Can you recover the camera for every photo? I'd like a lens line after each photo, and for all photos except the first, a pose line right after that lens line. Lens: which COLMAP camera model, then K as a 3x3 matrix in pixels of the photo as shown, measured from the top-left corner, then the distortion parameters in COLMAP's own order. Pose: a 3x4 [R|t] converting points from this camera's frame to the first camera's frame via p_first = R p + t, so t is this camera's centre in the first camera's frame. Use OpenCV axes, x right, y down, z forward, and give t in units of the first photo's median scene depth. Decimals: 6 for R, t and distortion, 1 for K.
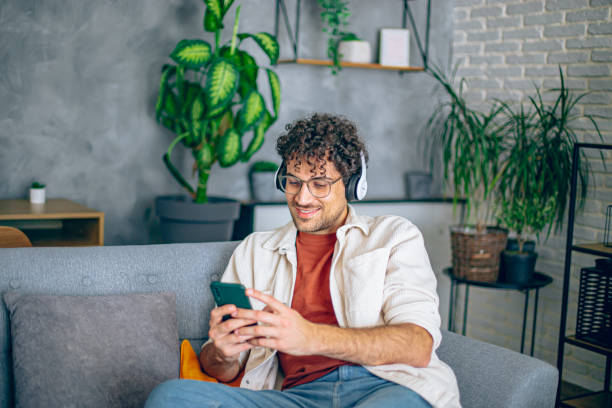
lens RADIAL K [[901.1, 0, 306.0], [0, 901.1, 204.0], [0, 0, 1]] dist [-0.161298, 0.088807]
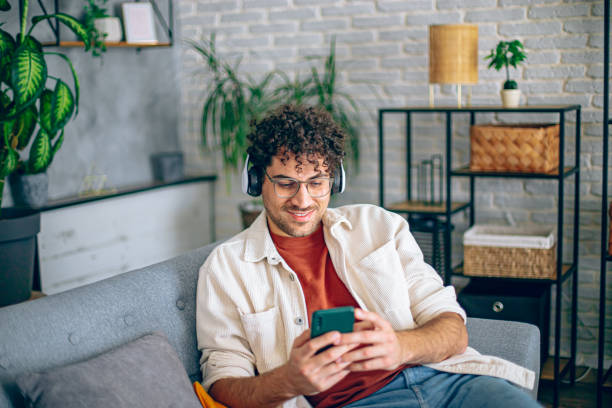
lens RADIAL K [[901.1, 0, 306.0], [0, 901.1, 204.0], [0, 0, 1]] dist [-0.161298, 0.088807]
pose [[0.857711, -0.135023, 0.496086, -0.285042], [0.114793, 0.990834, 0.071210, -0.041602], [-0.501154, -0.004130, 0.865348, 0.136714]]
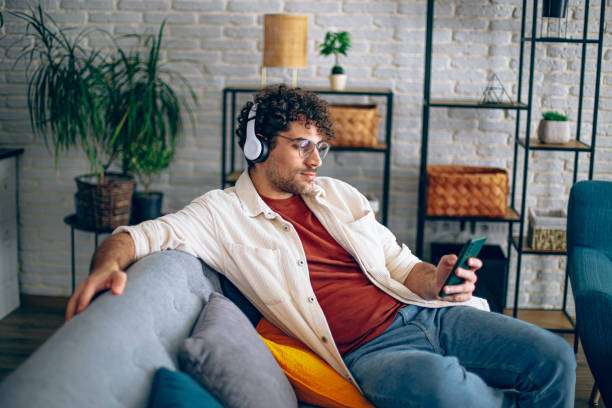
lens RADIAL K [[908.2, 0, 358.0], [0, 908.2, 204.2], [0, 0, 1]] dist [-0.210885, 0.083106]
pose [[0.520750, -0.173524, 0.835888, -0.548714], [0.082155, 0.984767, 0.153248, -0.081172], [-0.849747, -0.011131, 0.527073, 0.248339]]
